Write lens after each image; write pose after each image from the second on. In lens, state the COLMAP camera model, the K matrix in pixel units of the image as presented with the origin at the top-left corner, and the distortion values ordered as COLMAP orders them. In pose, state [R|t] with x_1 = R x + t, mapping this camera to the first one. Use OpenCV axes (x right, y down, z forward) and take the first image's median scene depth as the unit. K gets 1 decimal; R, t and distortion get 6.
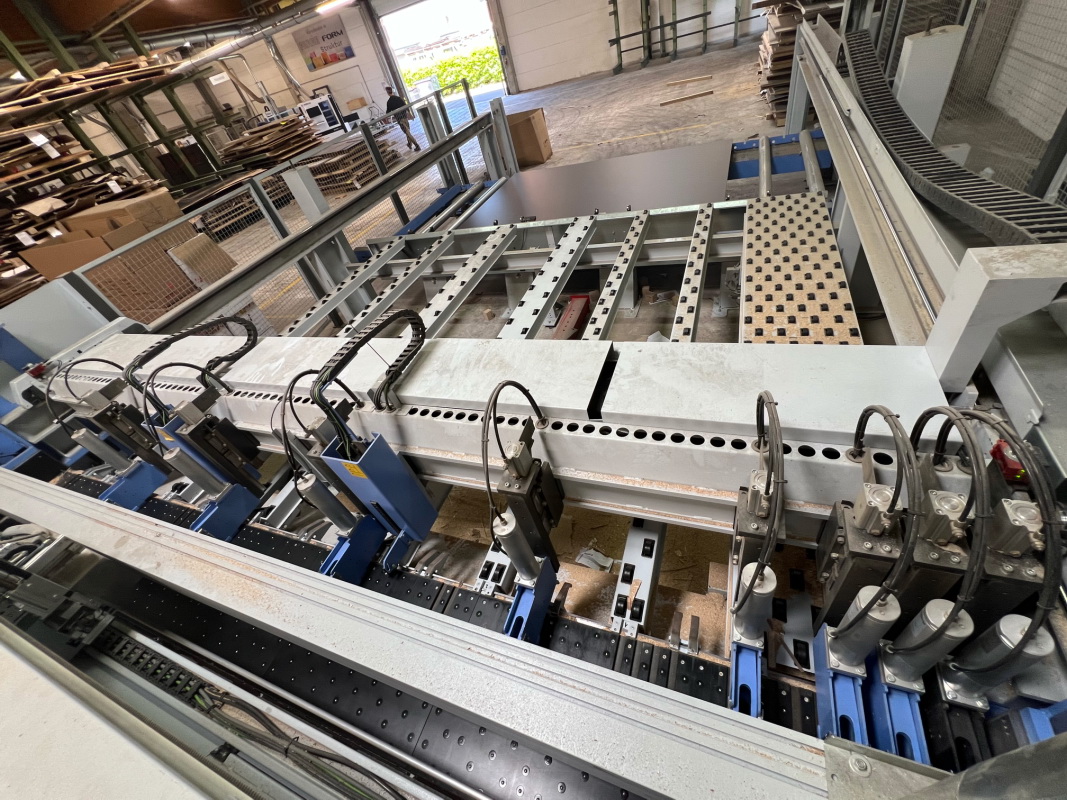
lens RADIAL K [[425.5, 0, 535.0], [0, 425.5, 397.0], [0, 0, 1]] dist [0.000168, 0.000450]
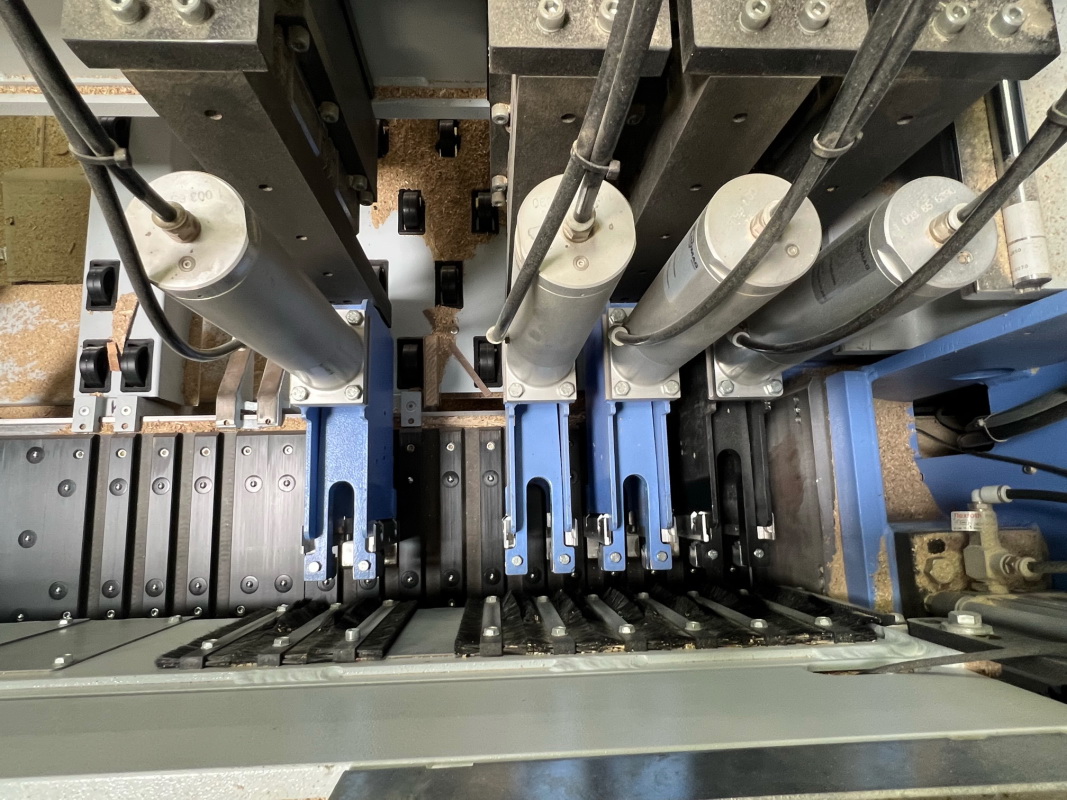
lens RADIAL K [[598.9, 0, 533.5], [0, 598.9, 400.0], [0, 0, 1]] dist [-0.000890, 0.000733]
pose [[0.888556, -0.307714, 0.340266, 0.561006], [0.043805, 0.795211, 0.604748, 0.303539], [-0.456673, -0.522447, 0.720069, 0.612188]]
